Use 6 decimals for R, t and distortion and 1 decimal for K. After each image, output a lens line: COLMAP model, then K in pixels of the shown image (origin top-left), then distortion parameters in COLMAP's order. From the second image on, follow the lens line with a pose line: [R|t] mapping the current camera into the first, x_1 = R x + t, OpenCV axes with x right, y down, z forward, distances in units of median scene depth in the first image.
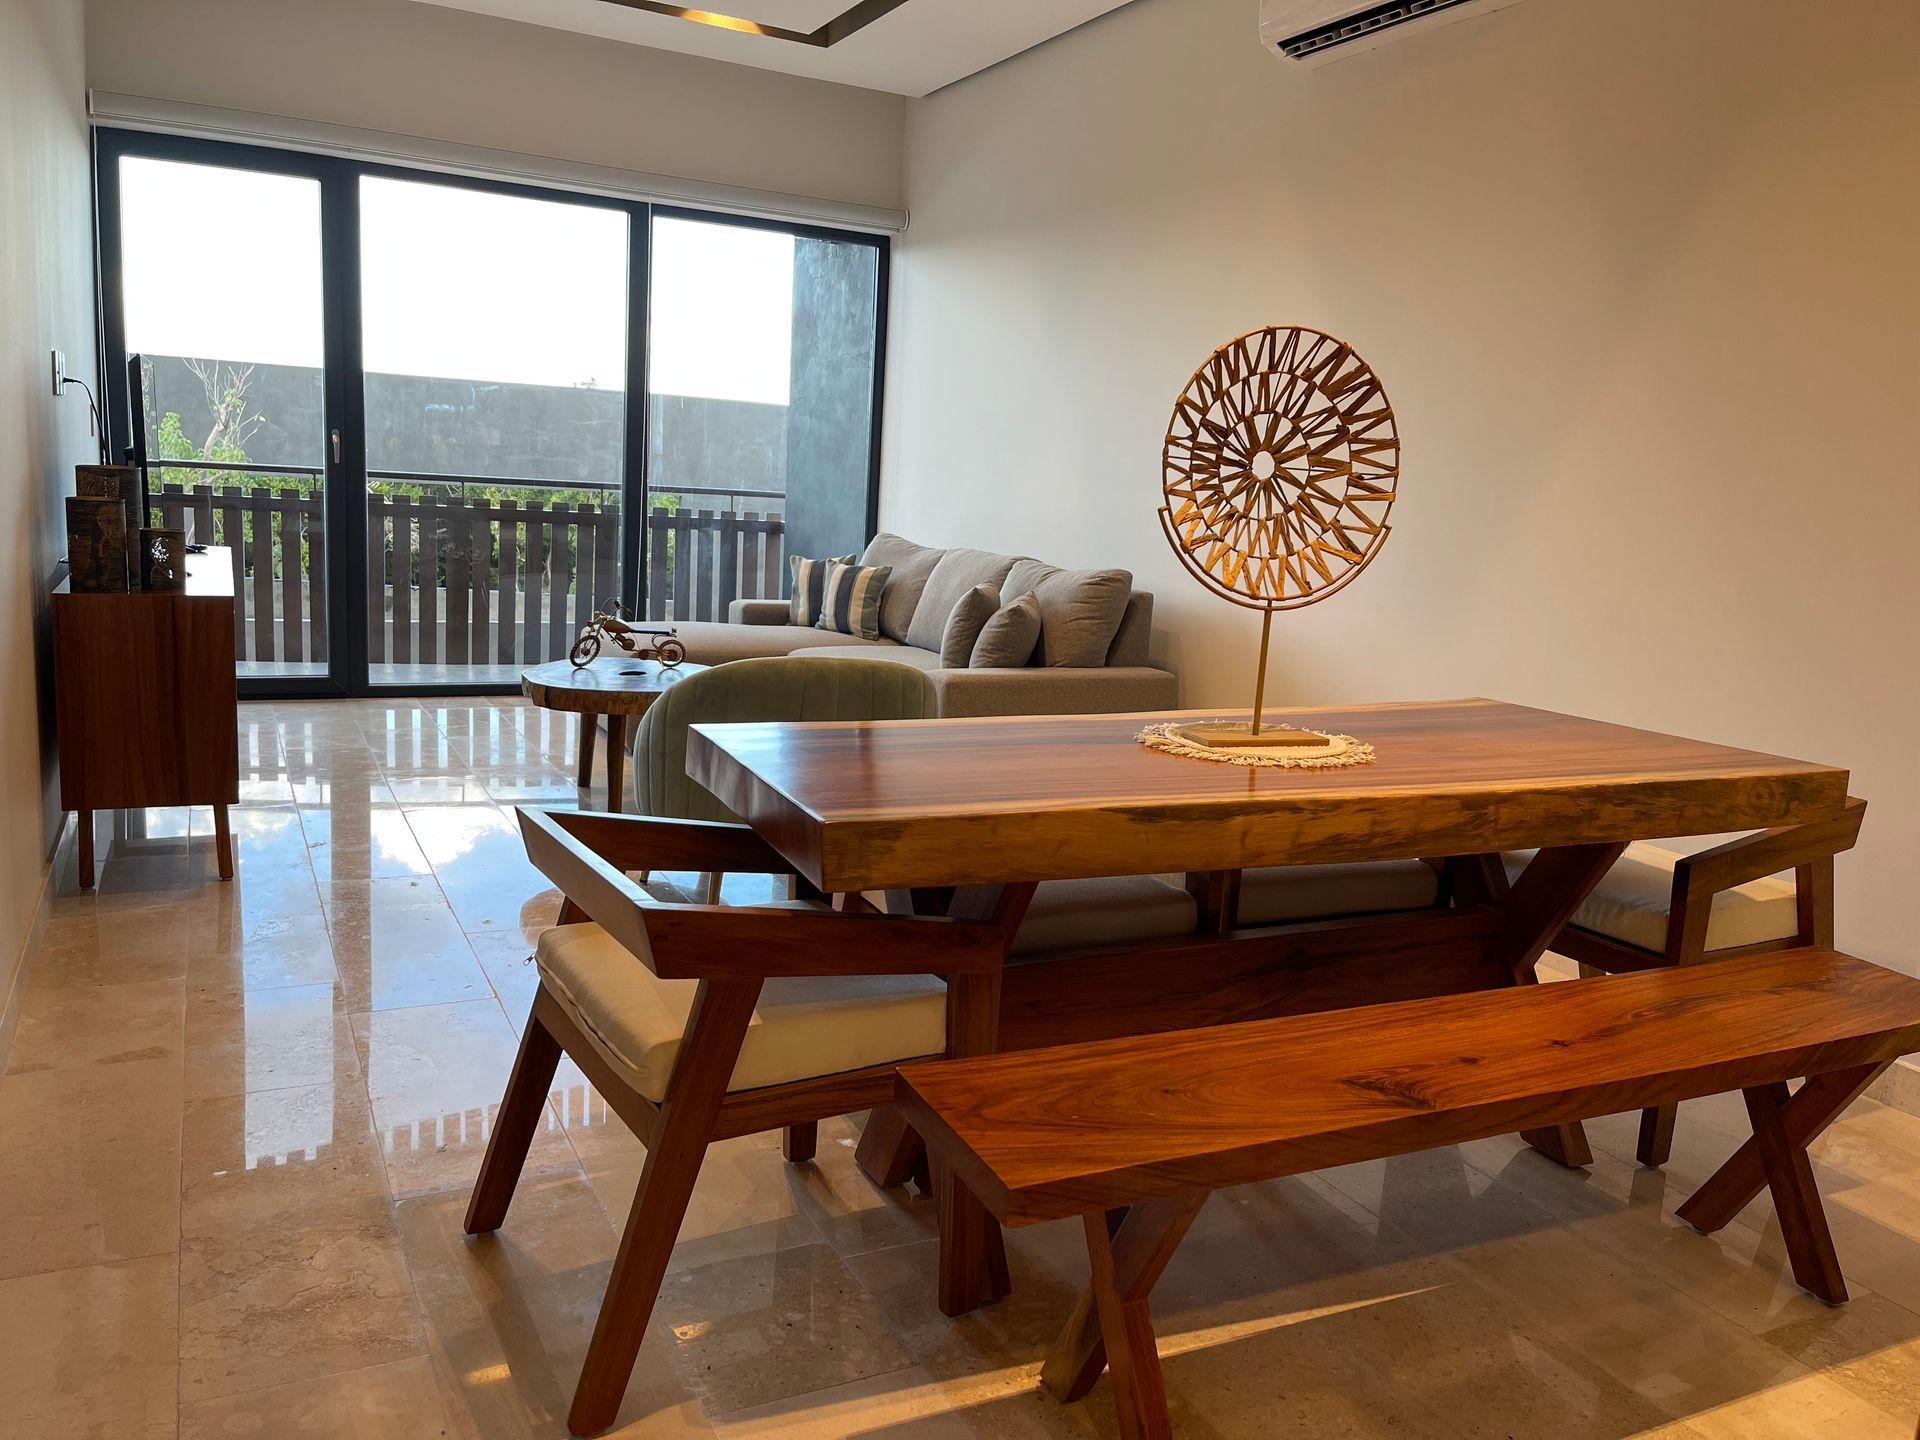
lens RADIAL K [[1442.5, 0, 960.0], [0, 1442.5, 720.0], [0, 0, 1]] dist [0.062946, -0.081471]
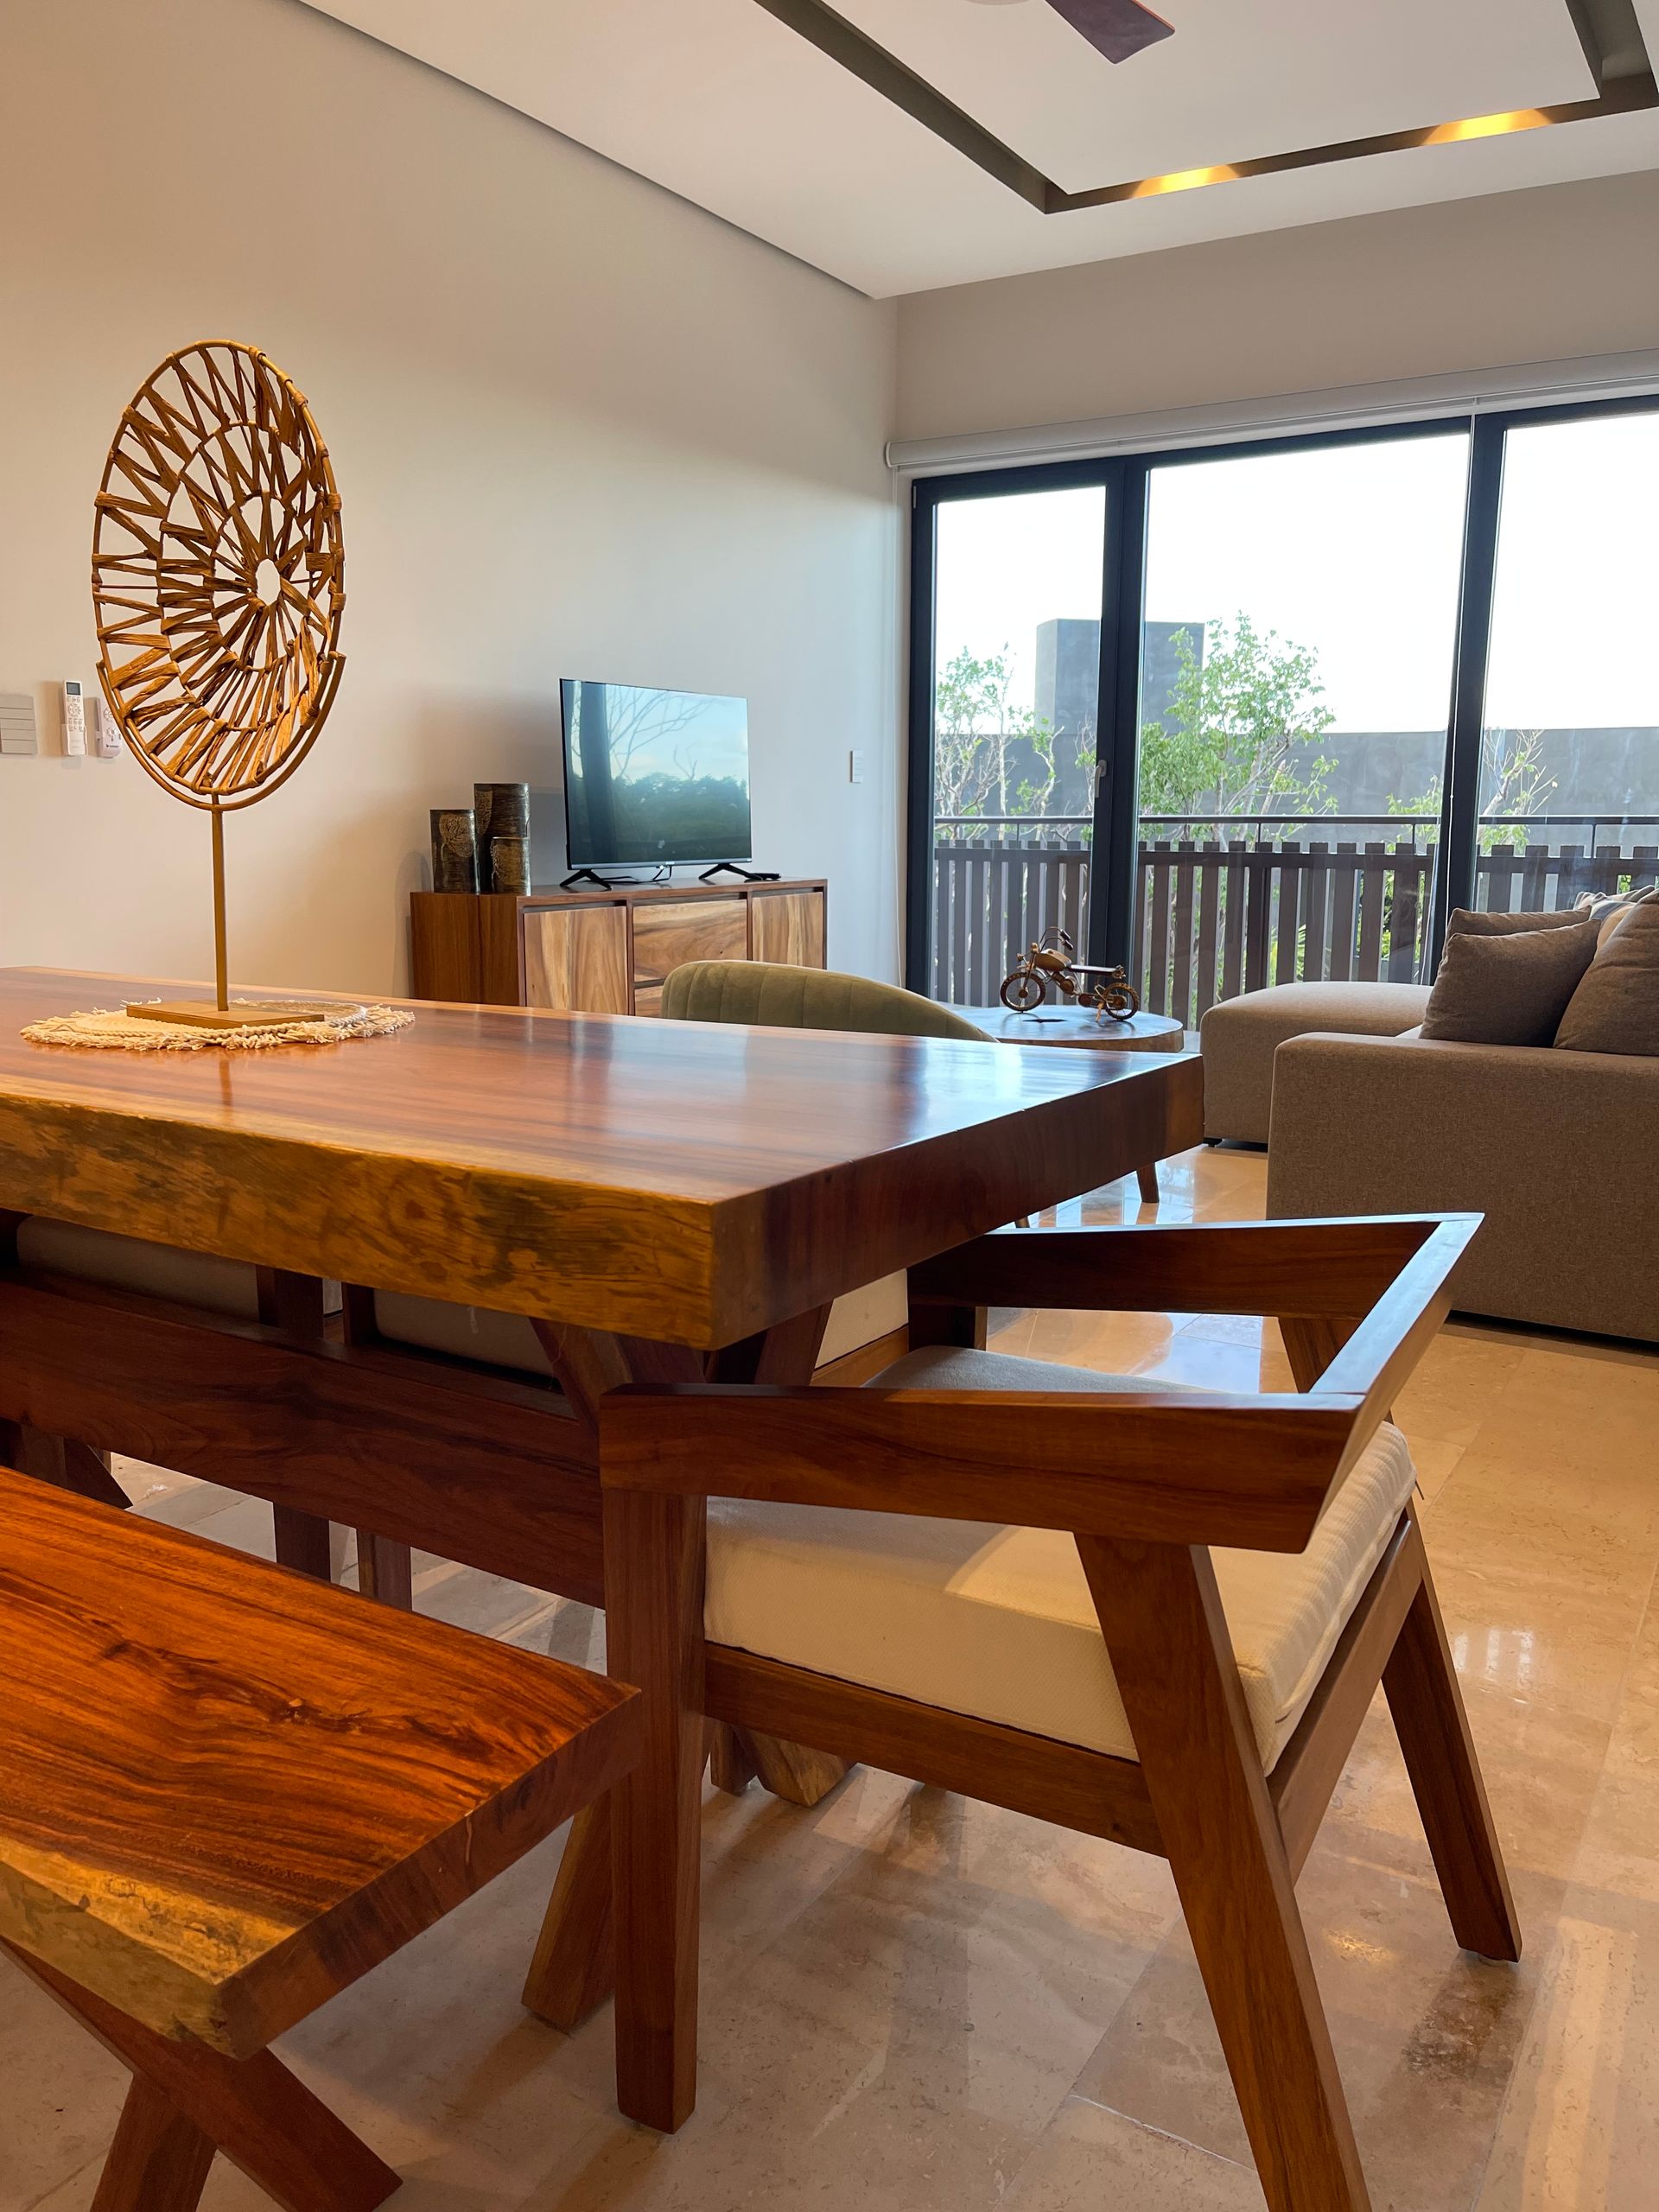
lens RADIAL K [[1661.9, 0, 829.5], [0, 1661.9, 1106.0], [0, 0, 1]] dist [0.062946, -0.081471]
pose [[0.532592, 0.092345, -0.841320, 0.963778], [-0.119536, 0.992273, 0.033243, -0.004584], [0.837889, 0.082863, 0.539515, 0.827440]]
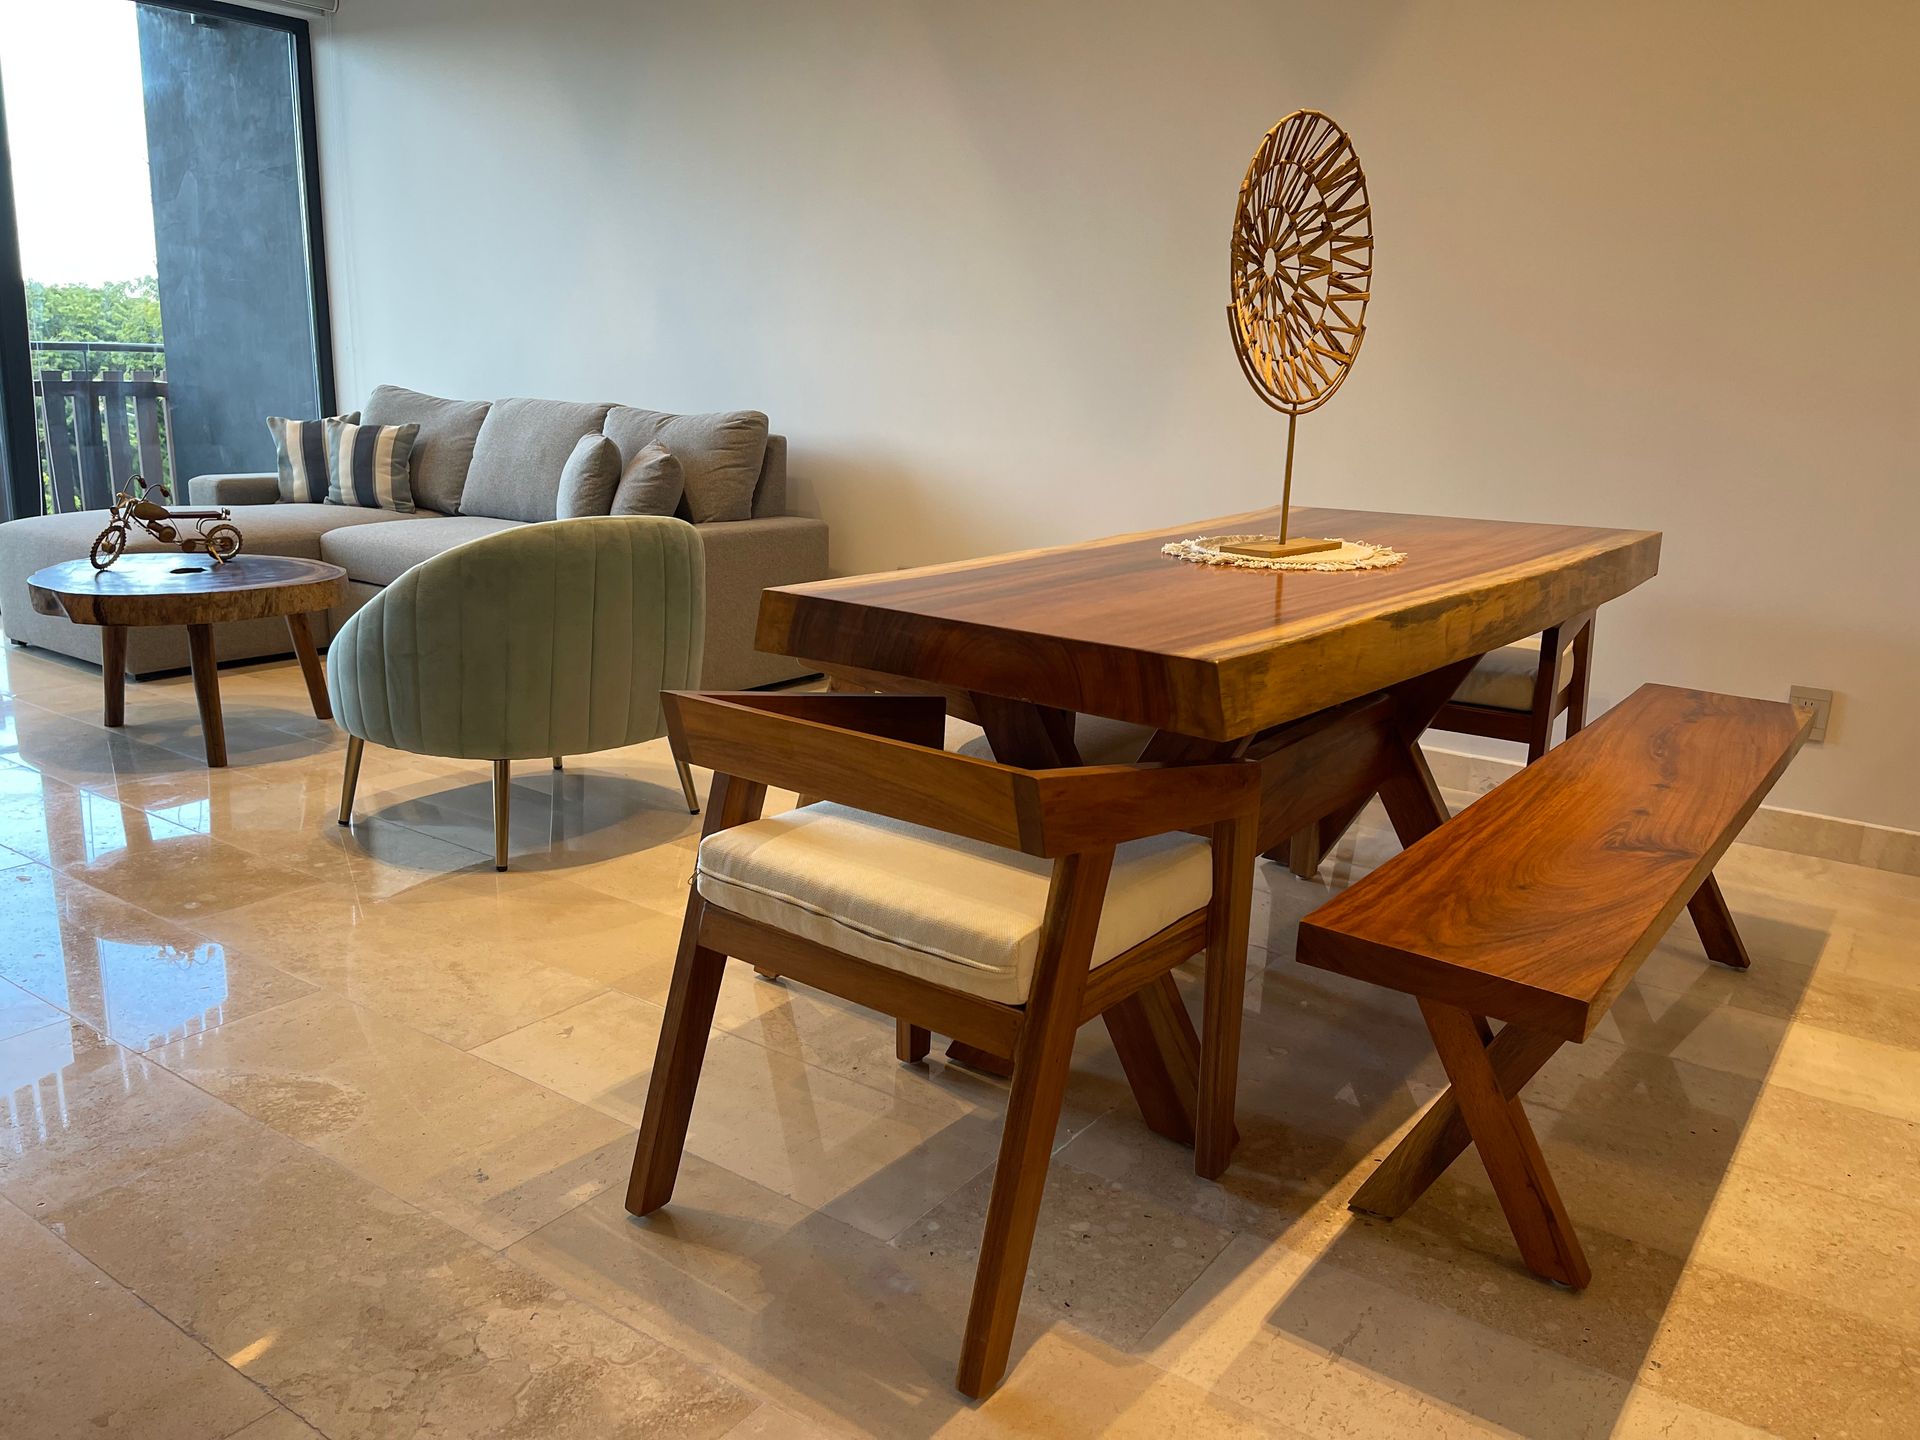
lens RADIAL K [[1442.5, 0, 960.0], [0, 1442.5, 720.0], [0, 0, 1]] dist [0.062946, -0.081471]
pose [[0.878571, -0.139790, 0.456696, -0.455847], [0.096968, 0.988501, 0.116027, -0.007042], [-0.467664, -0.057653, 0.882024, 0.222883]]
